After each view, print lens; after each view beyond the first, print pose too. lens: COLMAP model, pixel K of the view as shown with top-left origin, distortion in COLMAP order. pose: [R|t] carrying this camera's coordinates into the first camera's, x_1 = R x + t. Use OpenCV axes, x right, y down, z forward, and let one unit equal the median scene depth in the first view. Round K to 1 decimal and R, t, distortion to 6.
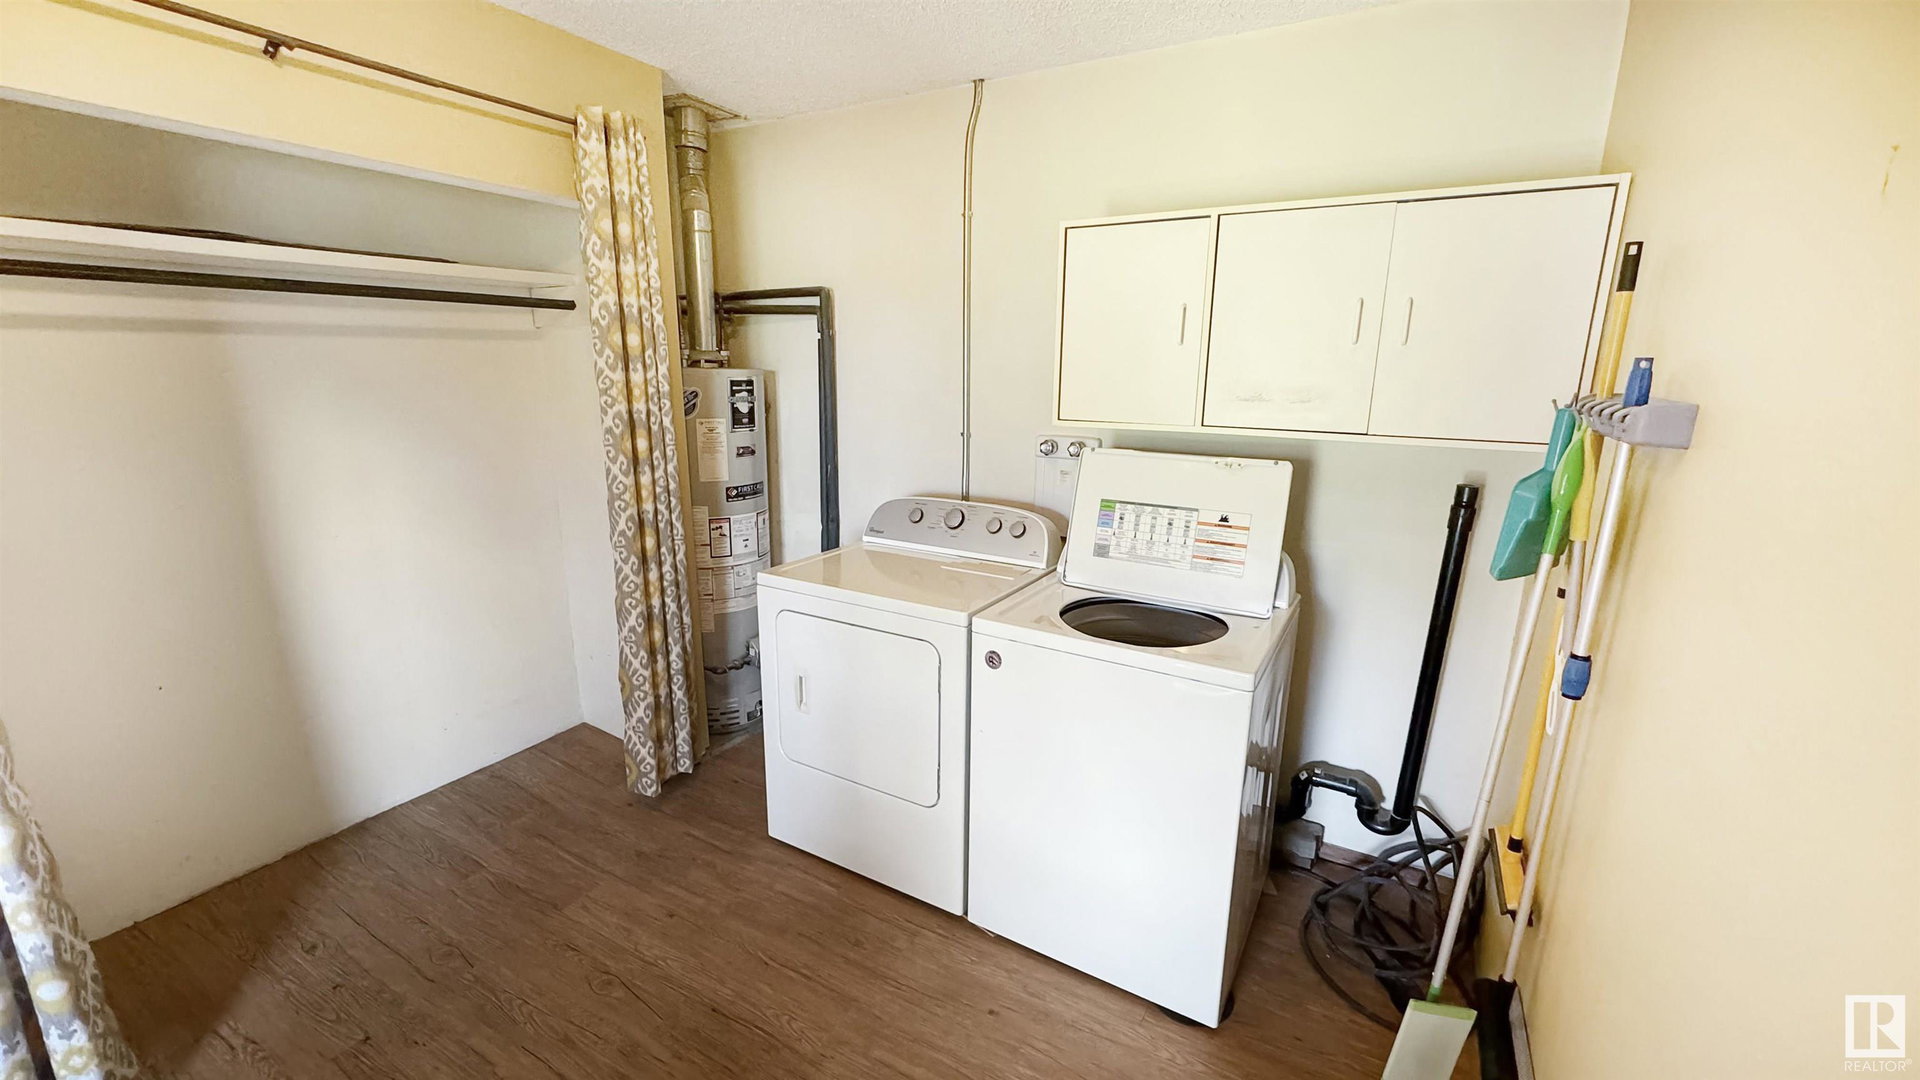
lens RADIAL K [[761.6, 0, 960.0], [0, 761.6, 540.0], [0, 0, 1]] dist [-0.000074, -0.000180]
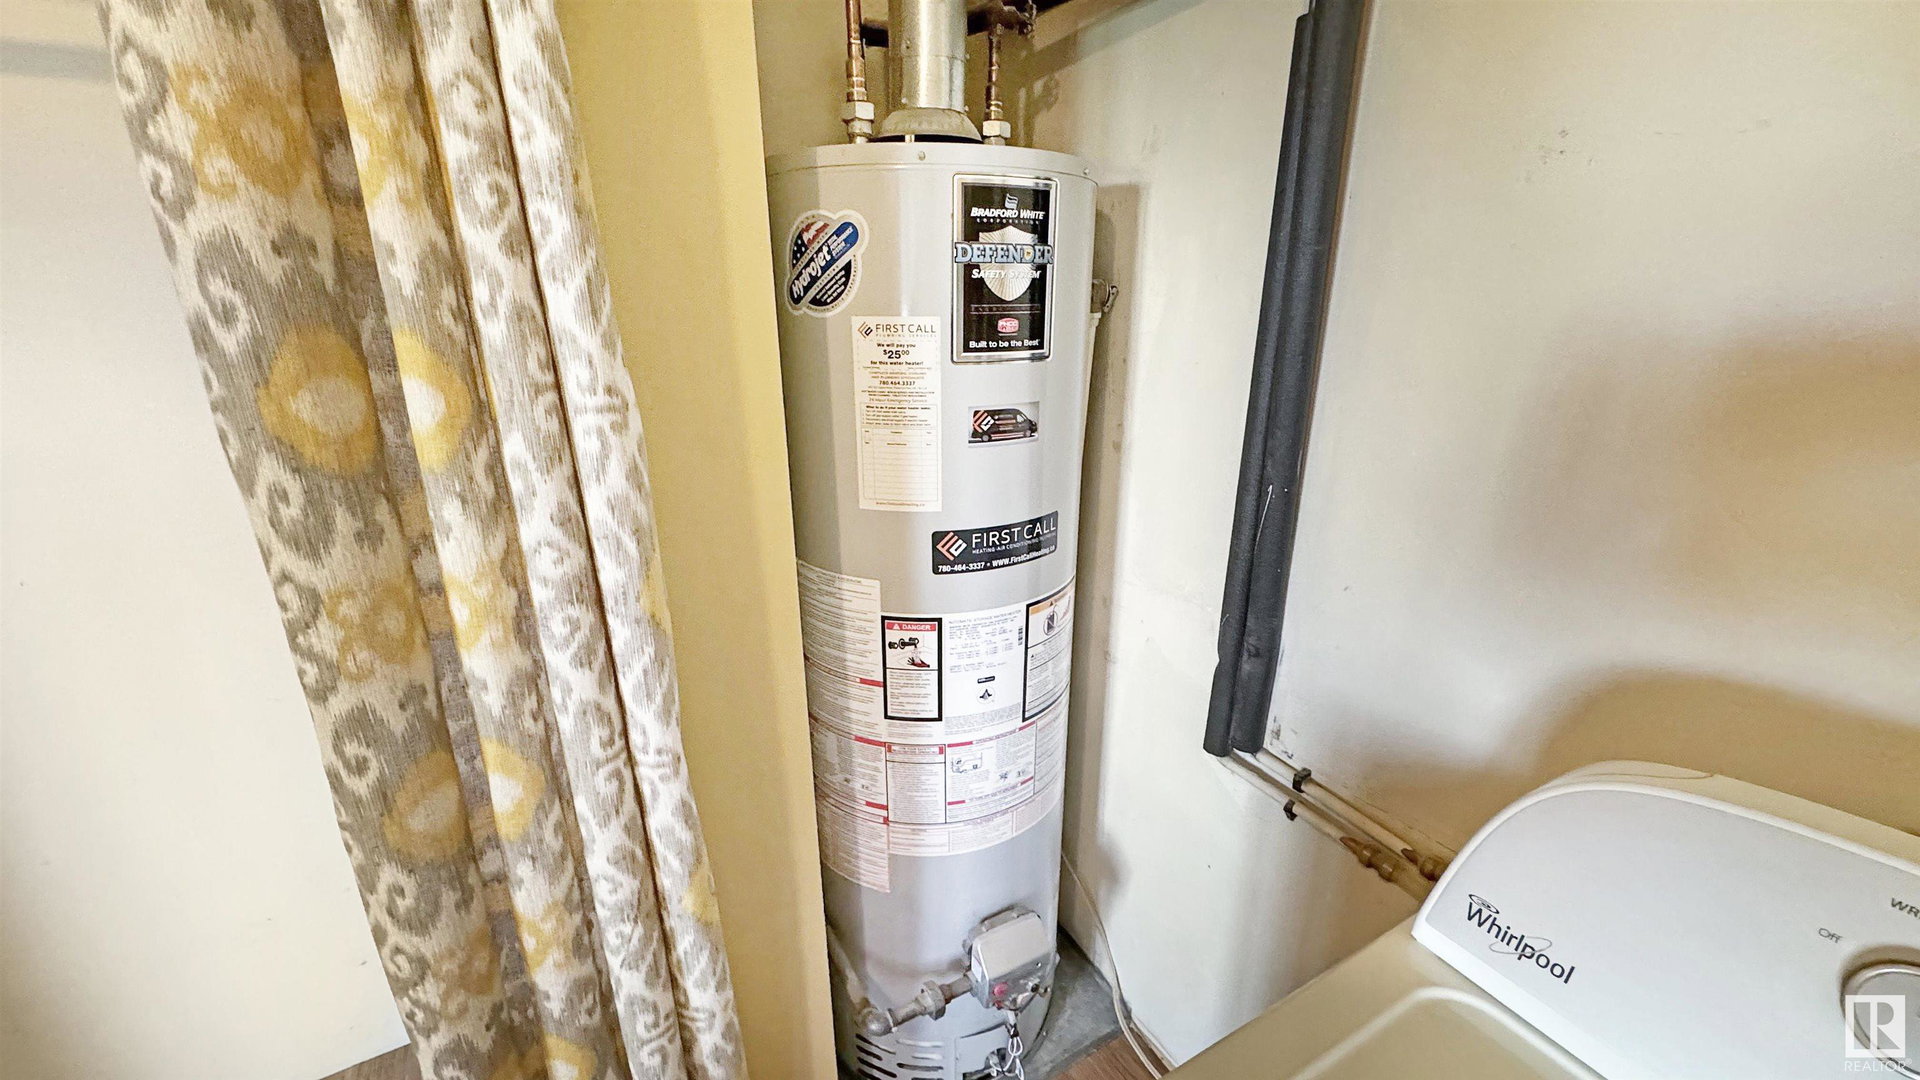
lens RADIAL K [[761.6, 0, 960.0], [0, 761.6, 540.0], [0, 0, 1]] dist [-0.000074, -0.000180]
pose [[0.862471, 0.147440, -0.484154, -0.137452], [-0.103151, 0.987755, 0.117050, -0.105208], [0.495483, -0.051012, 0.867118, 0.719430]]
